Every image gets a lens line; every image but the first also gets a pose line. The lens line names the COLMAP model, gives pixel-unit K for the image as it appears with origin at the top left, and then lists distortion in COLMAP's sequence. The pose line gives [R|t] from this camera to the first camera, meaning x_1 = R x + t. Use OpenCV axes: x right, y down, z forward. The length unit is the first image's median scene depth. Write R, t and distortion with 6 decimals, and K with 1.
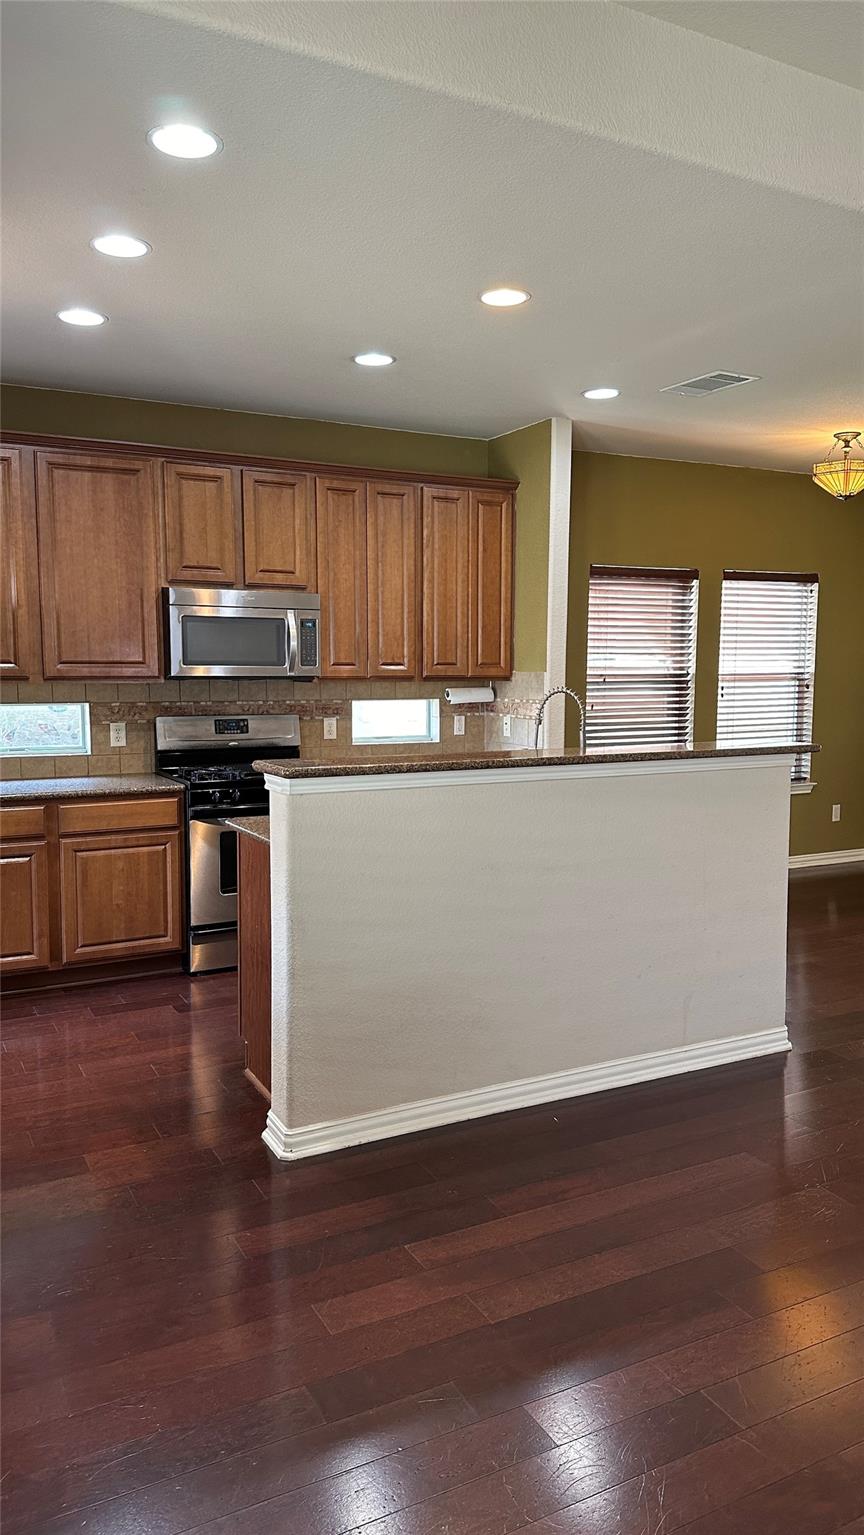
lens RADIAL K [[1077.3, 0, 432.0], [0, 1077.3, 767.5], [0, 0, 1]] dist [0.173141, -0.305870]
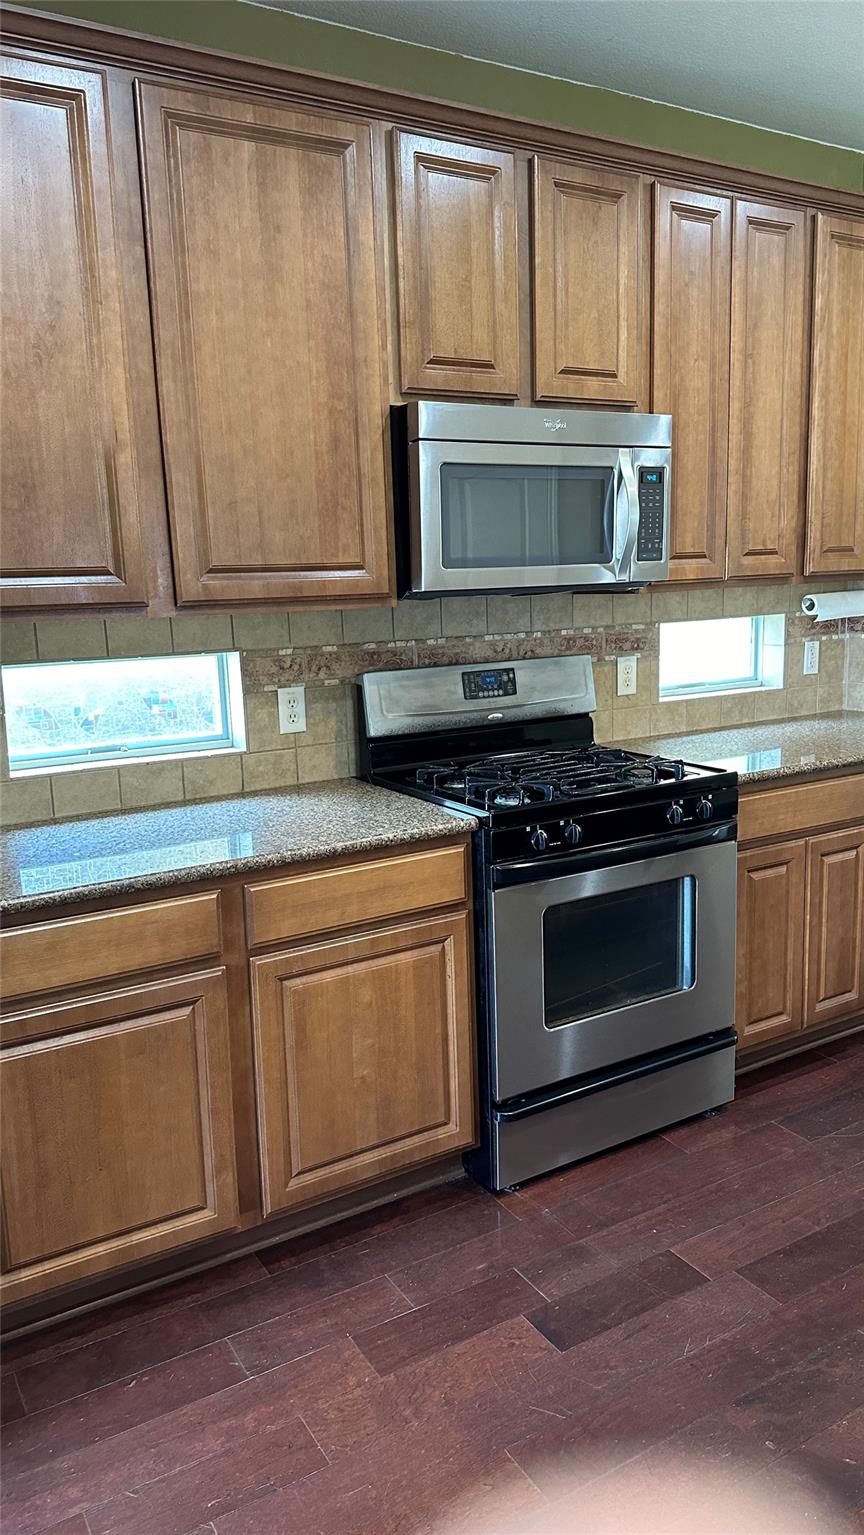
lens RADIAL K [[1077.3, 0, 432.0], [0, 1077.3, 767.5], [0, 0, 1]] dist [0.173141, -0.305870]
pose [[0.998029, -0.041414, 0.047149, -0.255274], [0.037434, 0.995898, 0.082377, -0.044238], [-0.050367, -0.080450, 0.995485, 0.496791]]
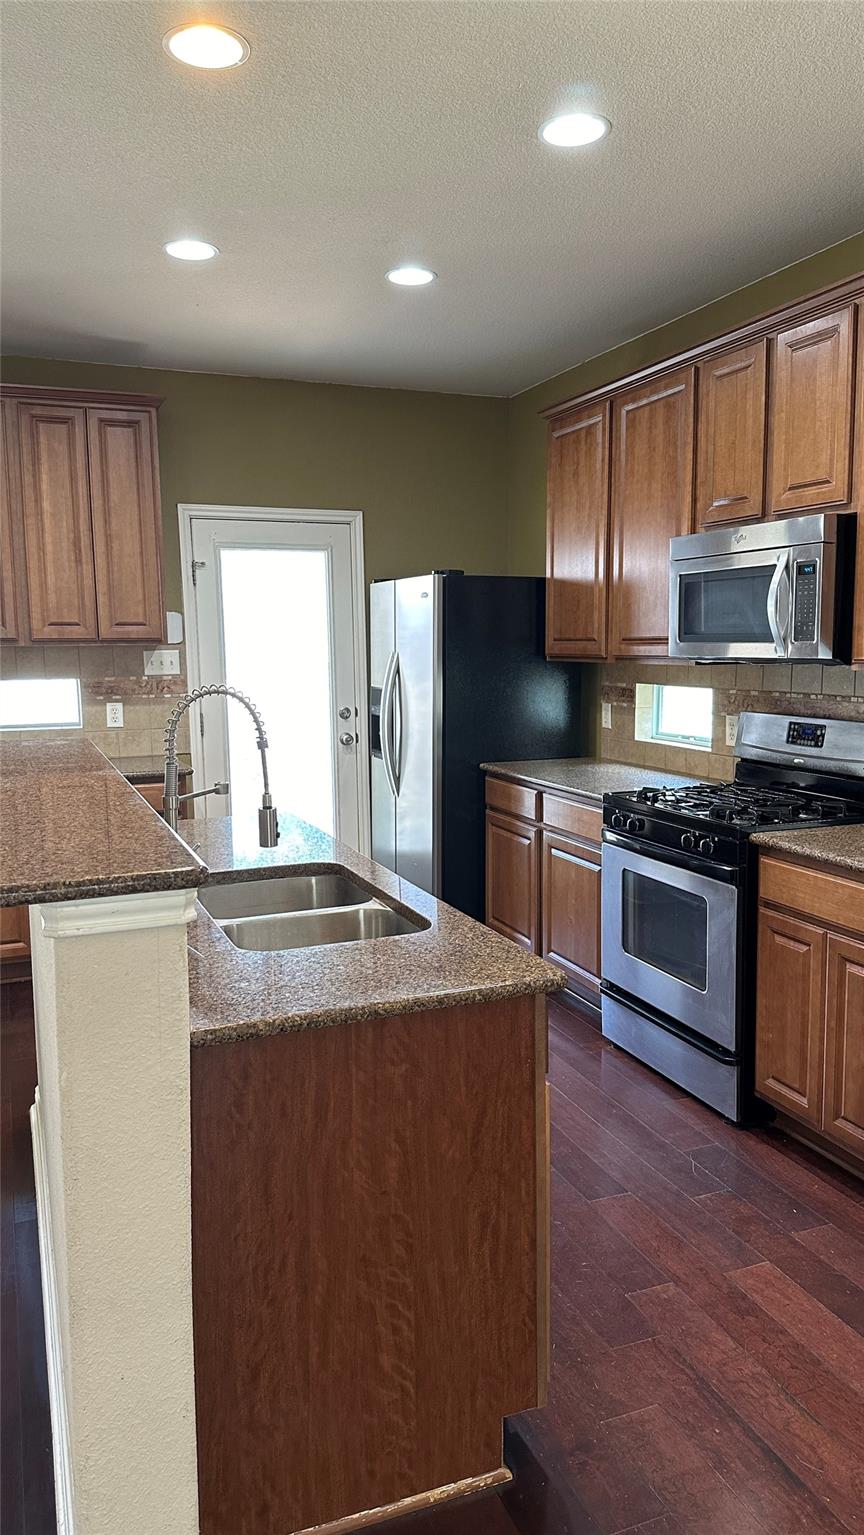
lens RADIAL K [[1077.3, 0, 432.0], [0, 1077.3, 767.5], [0, 0, 1]] dist [0.173141, -0.305870]
pose [[-0.100713, 0.121578, -0.987459, 0.517502], [-0.088797, 0.987446, 0.130633, -0.089384], [0.990945, 0.100840, -0.088653, 0.890941]]
